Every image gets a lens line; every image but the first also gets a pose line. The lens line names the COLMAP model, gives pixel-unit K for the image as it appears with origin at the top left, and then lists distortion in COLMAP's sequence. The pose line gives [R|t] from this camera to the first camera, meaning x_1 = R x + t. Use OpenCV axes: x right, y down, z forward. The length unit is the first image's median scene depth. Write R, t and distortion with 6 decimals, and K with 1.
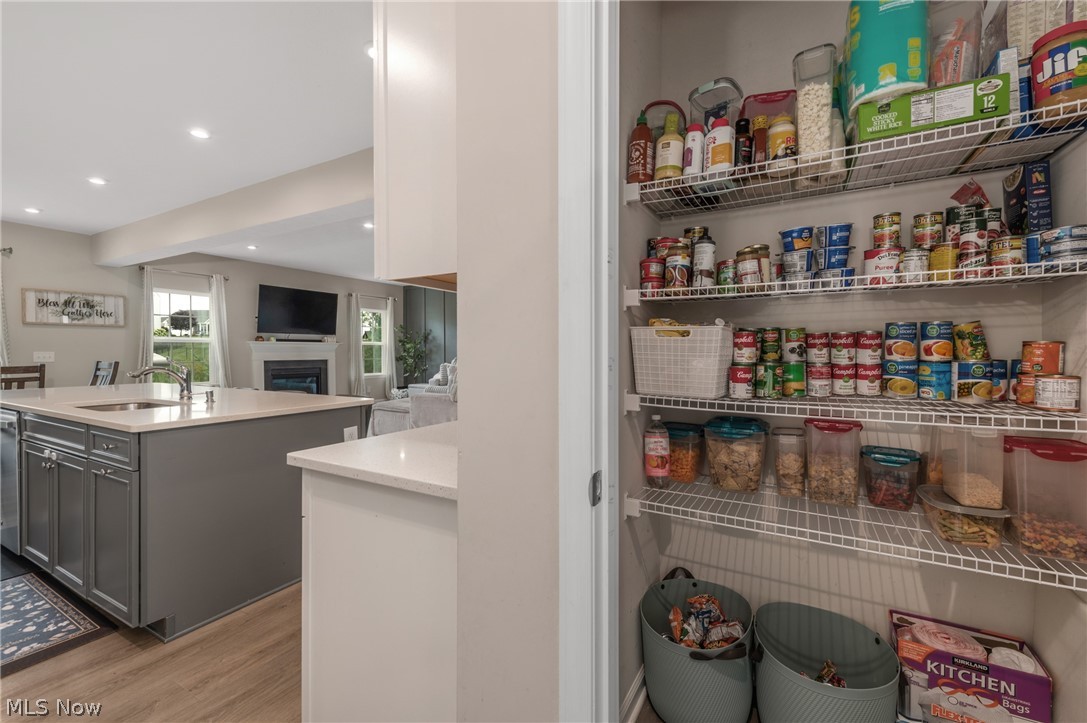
lens RADIAL K [[449.2, 0, 572.1], [0, 449.2, 357.3], [0, 0, 1]] dist [-0.002761, -0.000368]
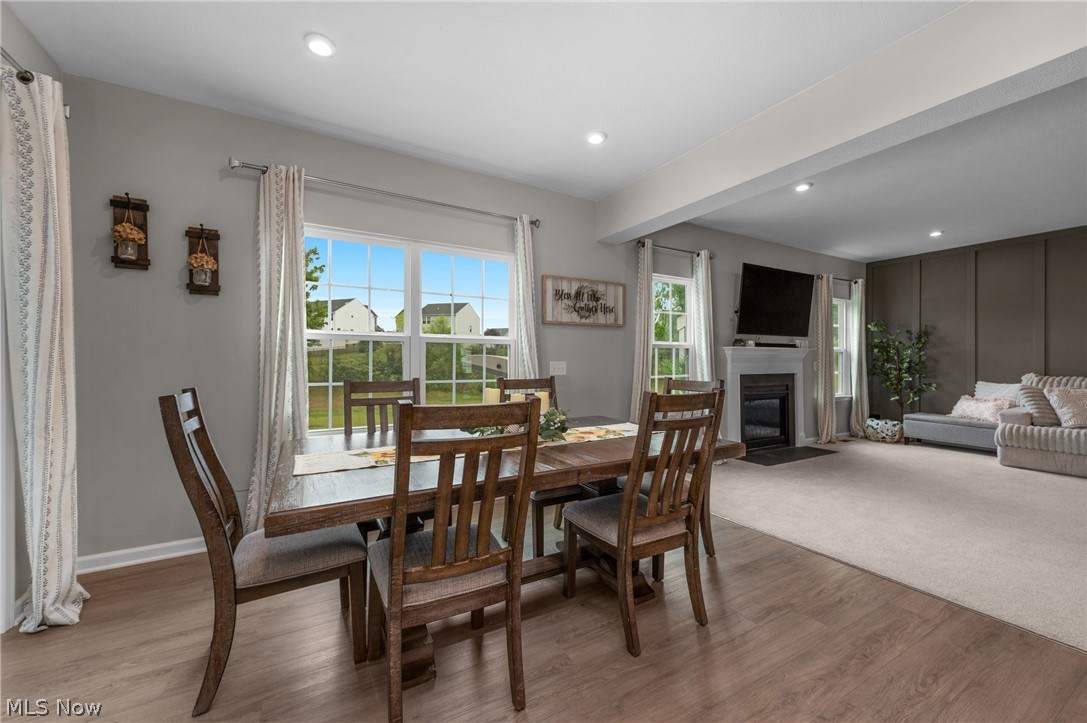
lens RADIAL K [[428.8, 0, 546.5], [0, 428.8, 362.3], [0, 0, 1]] dist [0.011418, -0.002944]
pose [[0.847474, 0.007137, -0.530789, -0.597849], [-0.010823, 0.999934, -0.003835, -0.005409], [0.530726, 0.008995, 0.847496, 0.282903]]
